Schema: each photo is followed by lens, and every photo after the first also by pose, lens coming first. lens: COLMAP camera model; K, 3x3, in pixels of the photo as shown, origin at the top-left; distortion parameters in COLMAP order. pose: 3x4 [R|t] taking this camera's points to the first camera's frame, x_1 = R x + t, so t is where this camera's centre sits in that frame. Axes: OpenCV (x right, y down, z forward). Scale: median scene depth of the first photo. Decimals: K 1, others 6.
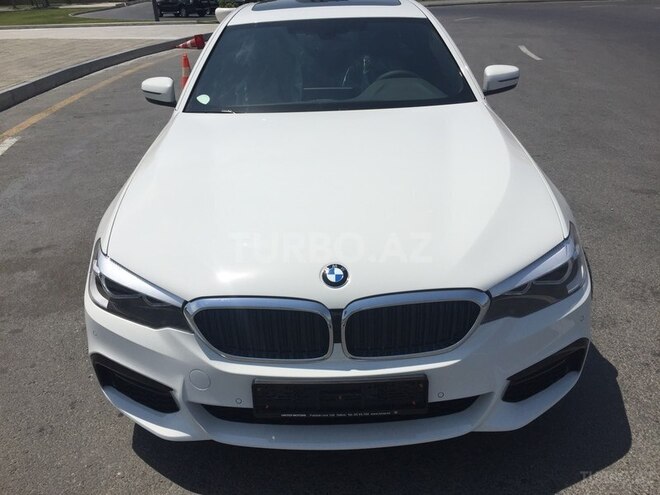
lens RADIAL K [[570.5, 0, 330.0], [0, 570.5, 247.5], [0, 0, 1]] dist [0.091702, -0.099056]
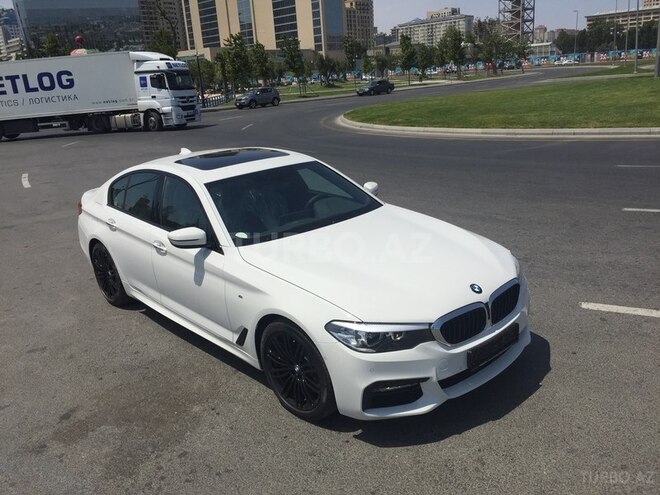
lens RADIAL K [[570.5, 0, 330.0], [0, 570.5, 247.5], [0, 0, 1]] dist [0.091702, -0.099056]
pose [[0.742140, -0.220873, 0.632807, -1.566305], [0.329434, 0.942432, -0.057409, -0.137817], [-0.583697, 0.251074, 0.772179, -0.309809]]
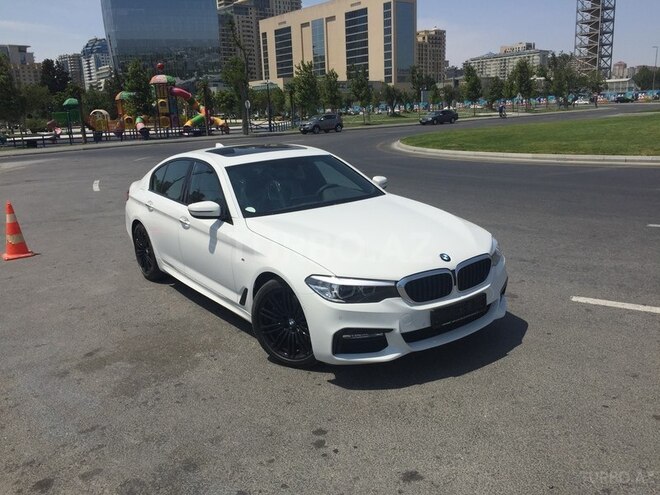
lens RADIAL K [[570.5, 0, 330.0], [0, 570.5, 247.5], [0, 0, 1]] dist [0.091702, -0.099056]
pose [[0.814597, -0.148753, 0.560628, -1.554877], [0.267208, 0.954122, -0.135095, 0.185236], [-0.514812, 0.259852, 0.816974, -0.611041]]
